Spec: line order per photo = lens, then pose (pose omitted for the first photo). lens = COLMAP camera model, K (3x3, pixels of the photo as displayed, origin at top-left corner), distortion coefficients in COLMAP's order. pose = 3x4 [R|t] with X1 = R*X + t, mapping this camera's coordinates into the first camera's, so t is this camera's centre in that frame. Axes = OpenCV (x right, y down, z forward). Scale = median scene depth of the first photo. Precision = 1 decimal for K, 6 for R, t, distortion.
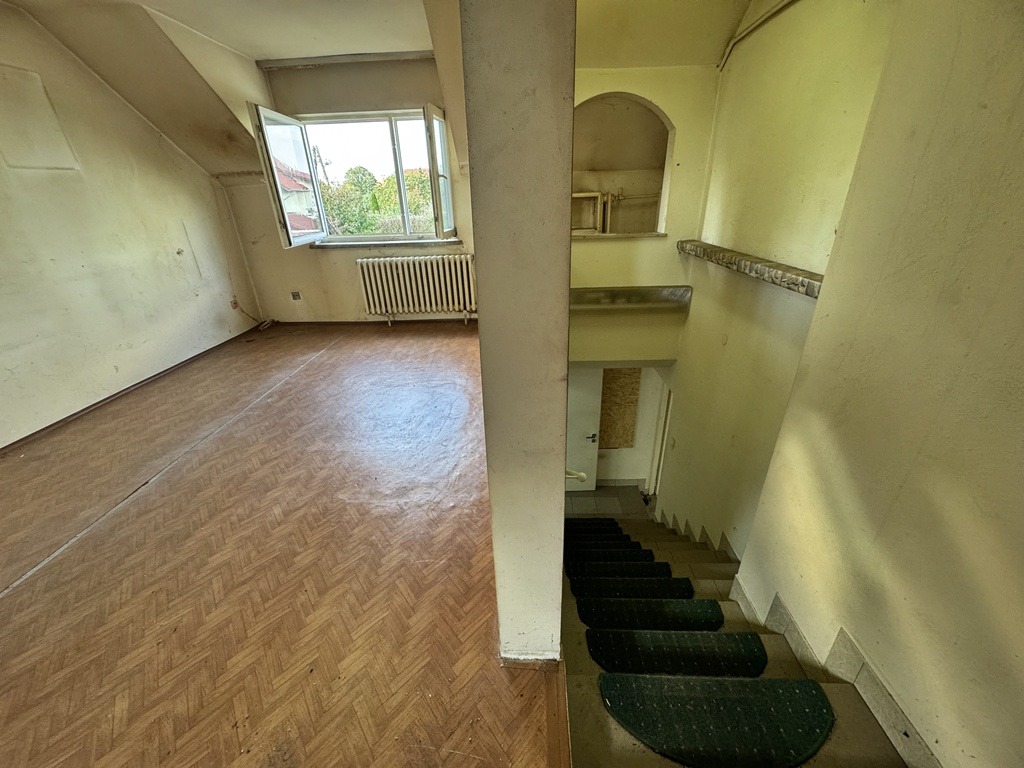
lens RADIAL K [[406.6, 0, 512.6], [0, 406.6, 381.9], [0, 0, 1]] dist [-0.000681, -0.000102]
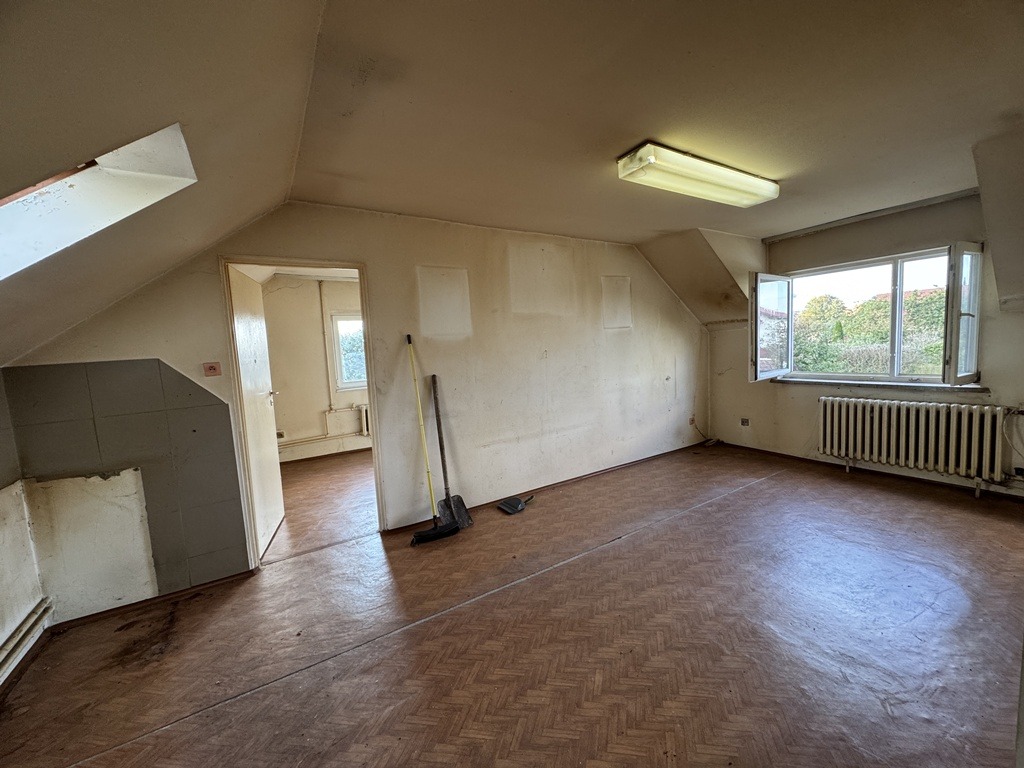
lens RADIAL K [[406.6, 0, 512.6], [0, 406.6, 381.9], [0, 0, 1]] dist [-0.000681, -0.000102]
pose [[0.563339, 0.077158, -0.822615, -0.001827], [-0.313245, 0.941246, -0.126230, 0.023687], [0.764543, 0.328790, 0.554410, -0.146023]]
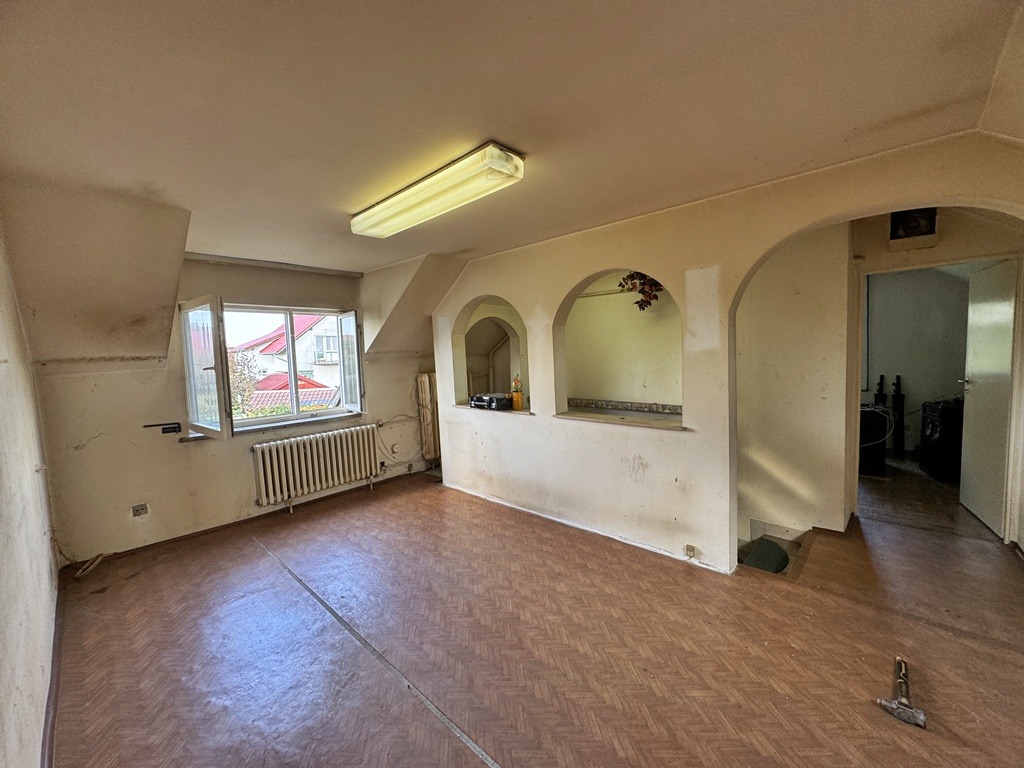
lens RADIAL K [[404.7, 0, 512.0], [0, 404.7, 384.0], [0, 0, 1]] dist [-0.001444, -0.000105]
pose [[0.654603, -0.048859, 0.754392, -0.879421], [0.327981, 0.917455, -0.225177, -0.054075], [-0.681119, 0.394828, 0.616594, 0.026476]]
